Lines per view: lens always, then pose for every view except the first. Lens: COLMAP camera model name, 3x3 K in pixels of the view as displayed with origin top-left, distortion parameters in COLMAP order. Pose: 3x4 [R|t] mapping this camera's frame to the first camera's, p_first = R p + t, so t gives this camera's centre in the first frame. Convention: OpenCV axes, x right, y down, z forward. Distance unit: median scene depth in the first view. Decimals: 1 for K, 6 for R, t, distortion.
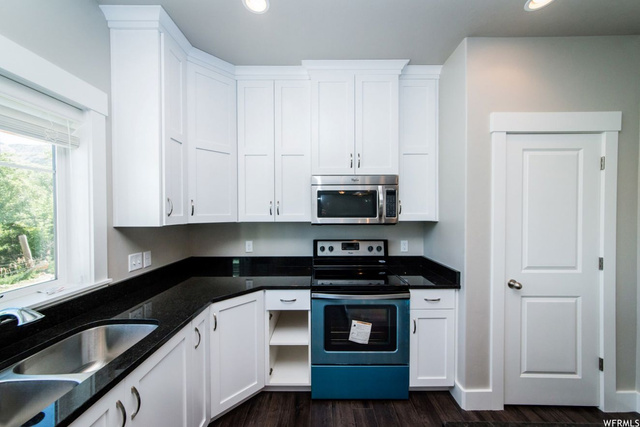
lens RADIAL K [[229.4, 0, 318.5], [0, 229.4, 215.2], [0, 0, 1]] dist [0.000143, 0.001326]
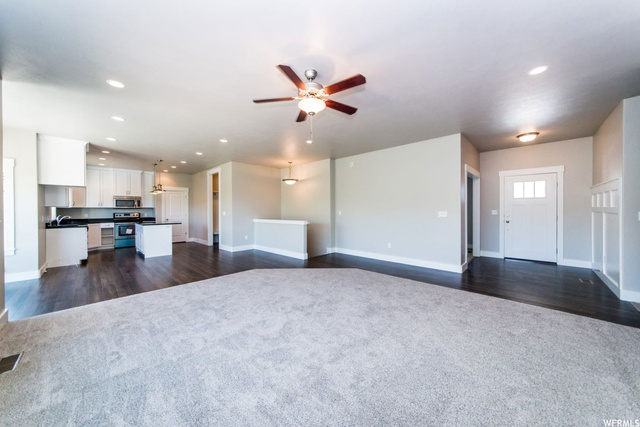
lens RADIAL K [[229.4, 0, 316.8], [0, 229.4, 209.3], [0, 0, 1]] dist [0.000143, 0.001326]
pose [[0.695731, 0.003421, 0.718294, -0.478411], [0.007955, 0.999891, -0.012468, 0.149189], [-0.718258, 0.014389, 0.695628, -4.648042]]
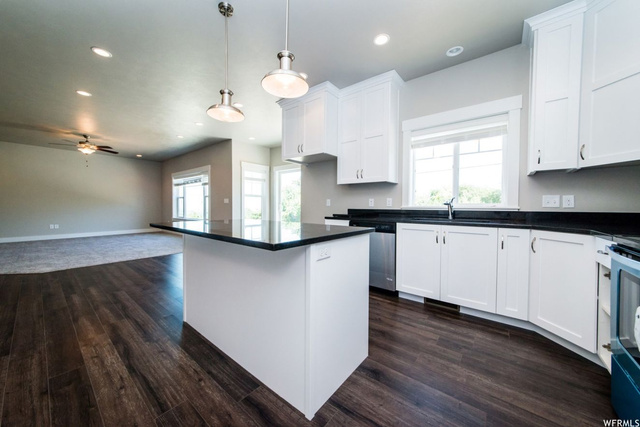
lens RADIAL K [[229.4, 0, 318.4], [0, 229.4, 212.0], [0, 0, 1]] dist [0.000143, 0.001326]
pose [[-0.634123, 0.019323, -0.772990, 1.004316], [-0.011056, 0.999359, 0.034051, 0.215739], [0.773153, 0.030139, -0.633503, 0.722578]]
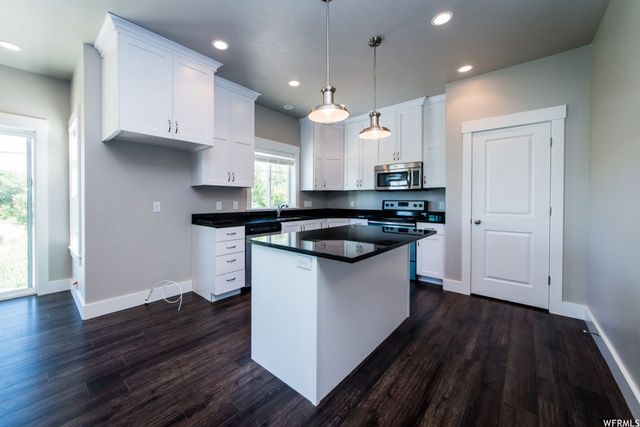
lens RADIAL K [[248.1, 0, 300.2], [0, 248.1, 201.9], [0, 0, 1]] dist [0.000898, -0.000267]
pose [[0.736139, 0.009713, -0.676760, 1.045080], [-0.010738, 0.999939, 0.002671, 0.153320], [0.676745, 0.005301, 0.736199, -1.130433]]
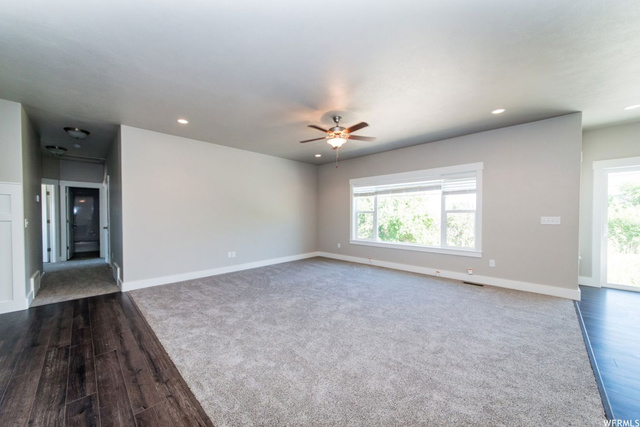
lens RADIAL K [[229.4, 0, 300.0], [0, 229.4, 219.3], [0, 0, 1]] dist [0.000143, 0.001326]
pose [[-0.725594, 0.017958, -0.687889, 2.151628], [-0.002493, 0.999584, 0.028725, 0.125121], [0.688119, 0.022558, -0.725247, -2.464300]]
